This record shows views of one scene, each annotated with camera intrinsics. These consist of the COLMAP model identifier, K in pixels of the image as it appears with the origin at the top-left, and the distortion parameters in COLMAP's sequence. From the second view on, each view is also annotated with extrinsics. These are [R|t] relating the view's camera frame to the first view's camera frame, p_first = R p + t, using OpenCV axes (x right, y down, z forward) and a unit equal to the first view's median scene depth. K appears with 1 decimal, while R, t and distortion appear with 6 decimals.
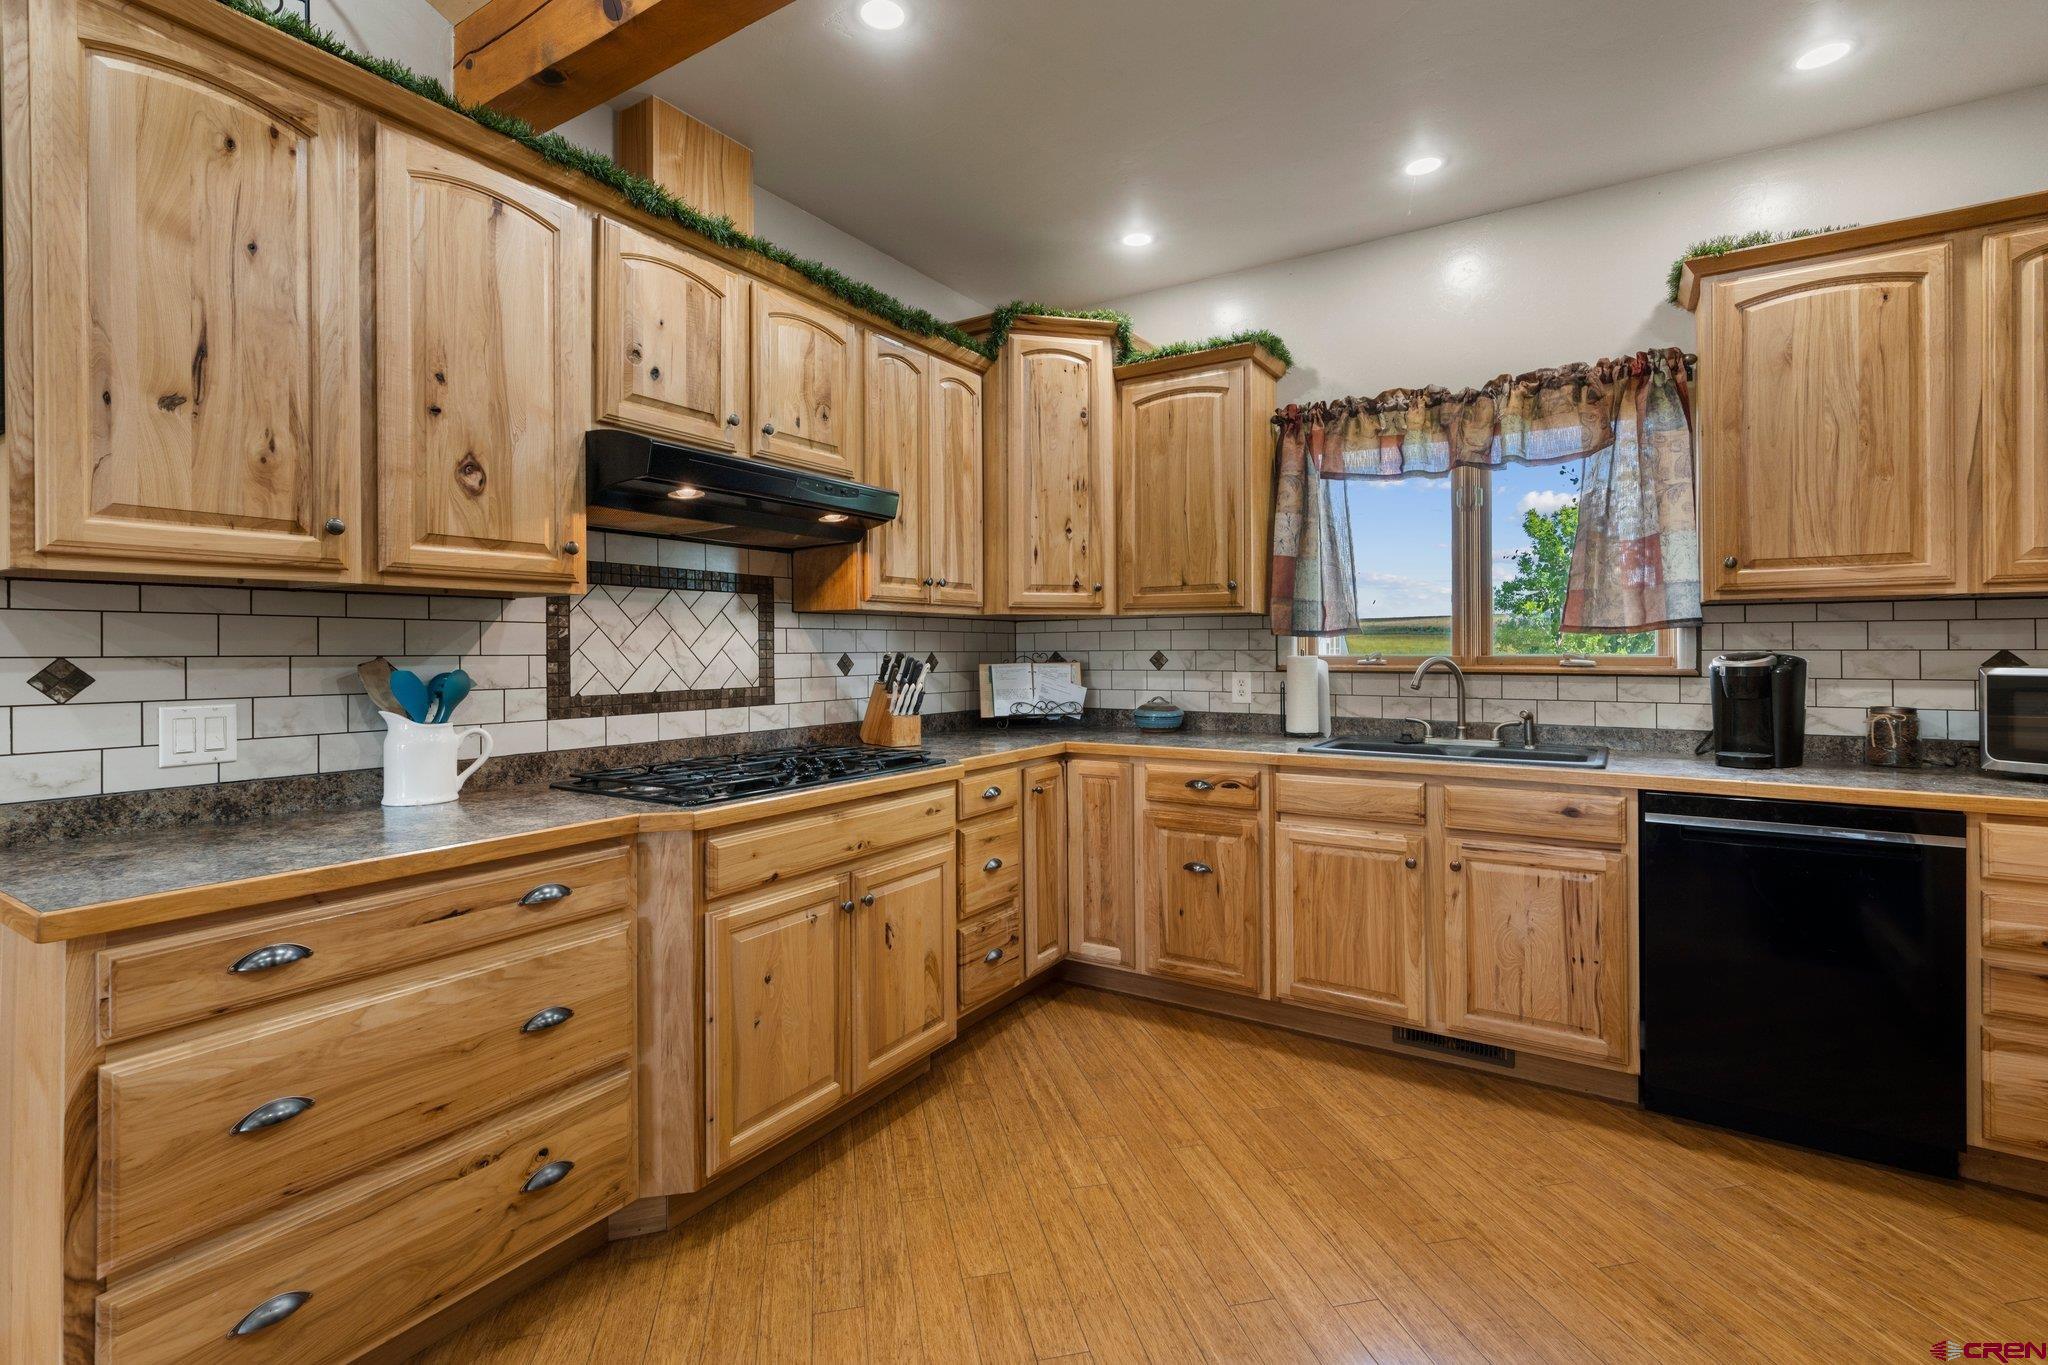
lens RADIAL K [[926.7, 0, 1026.6], [0, 926.7, 645.8], [0, 0, 1]] dist [-0.003582, 0.006445]
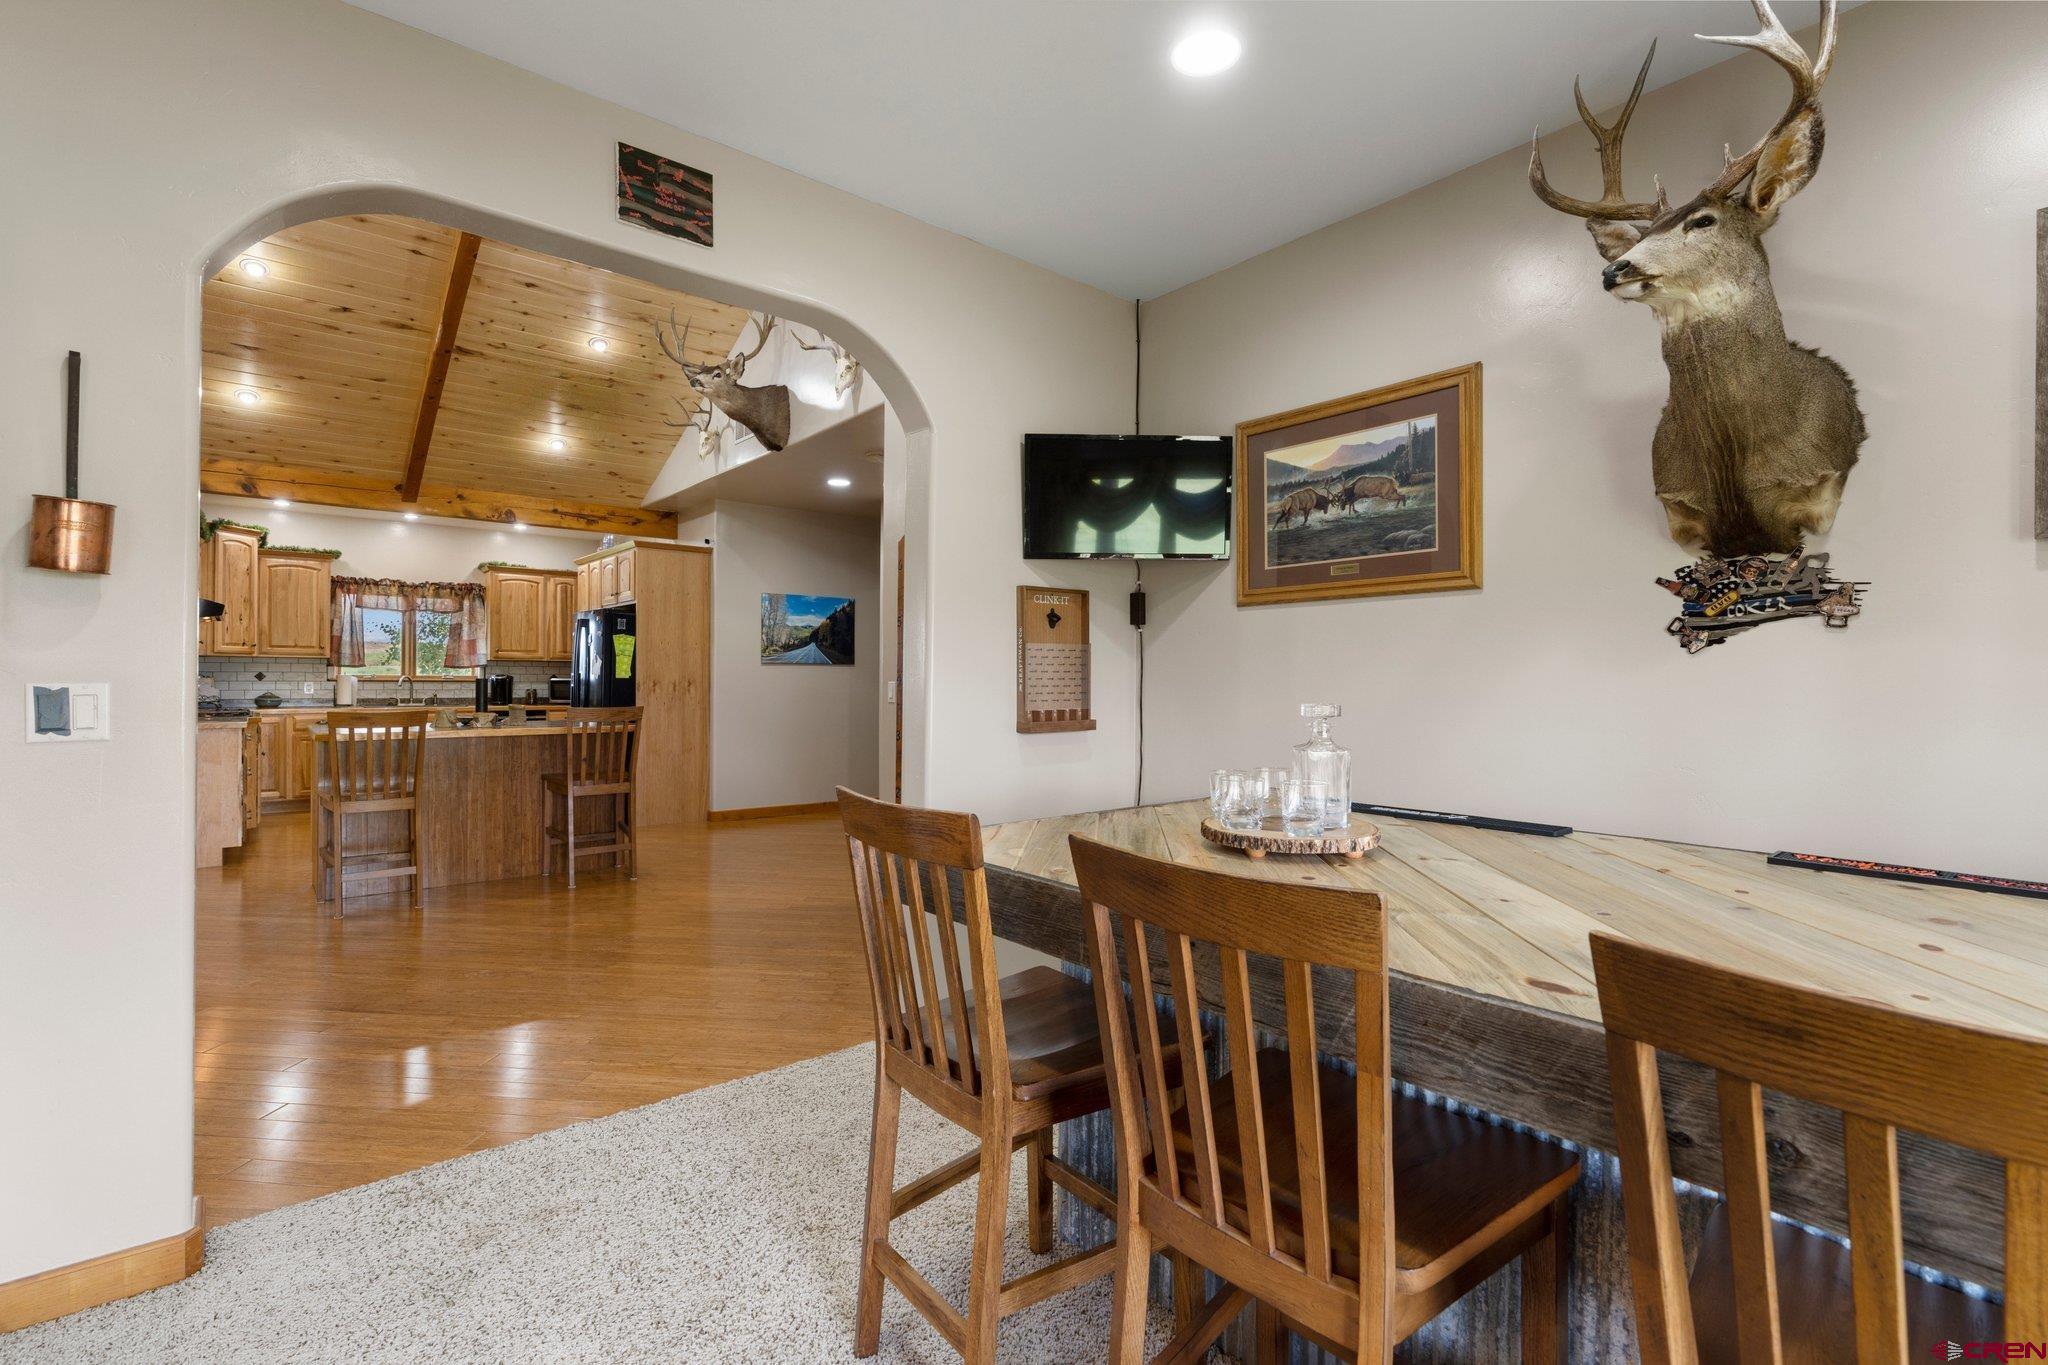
lens RADIAL K [[927.3, 0, 1014.2], [0, 927.3, 675.7], [0, 0, 1]] dist [-0.000954, 0.000400]
pose [[0.308169, 0.006704, 0.951308, -1.827446], [-0.011646, 0.999927, -0.003273, 0.000527], [-0.951260, -0.010070, 0.308224, -1.811394]]
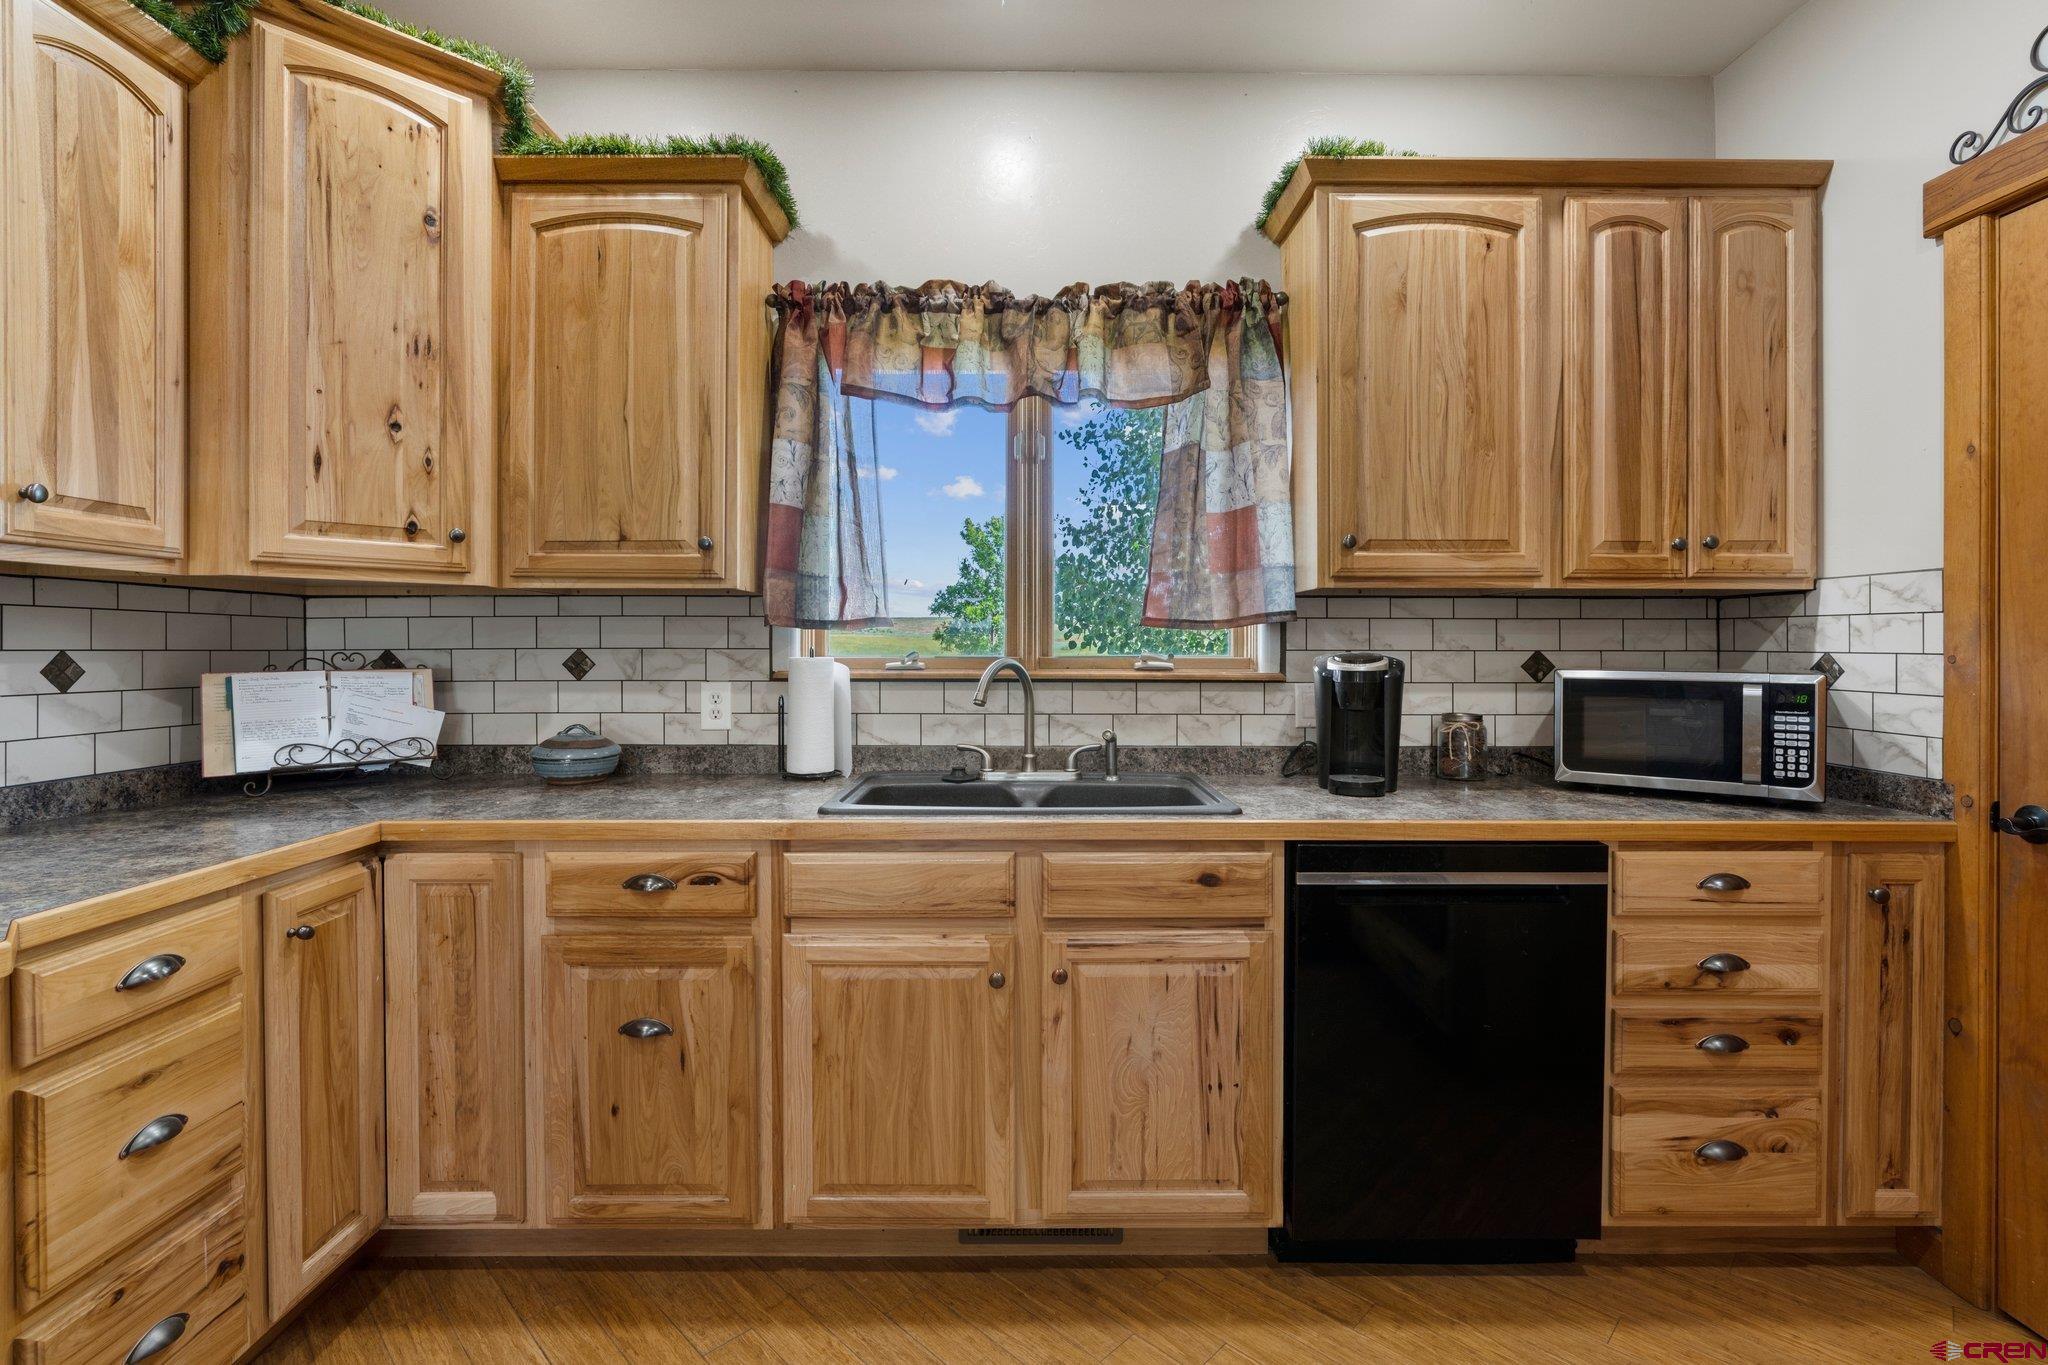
lens RADIAL K [[932.5, 0, 1020.8], [0, 932.5, 646.8], [0, 0, 1]] dist [-0.004497, 0.000295]
pose [[0.841224, 0.004655, 0.540667, 0.070103], [-0.005703, 0.999984, 0.000265, 0.002414], [-0.540657, -0.003306, 0.841237, 0.407024]]
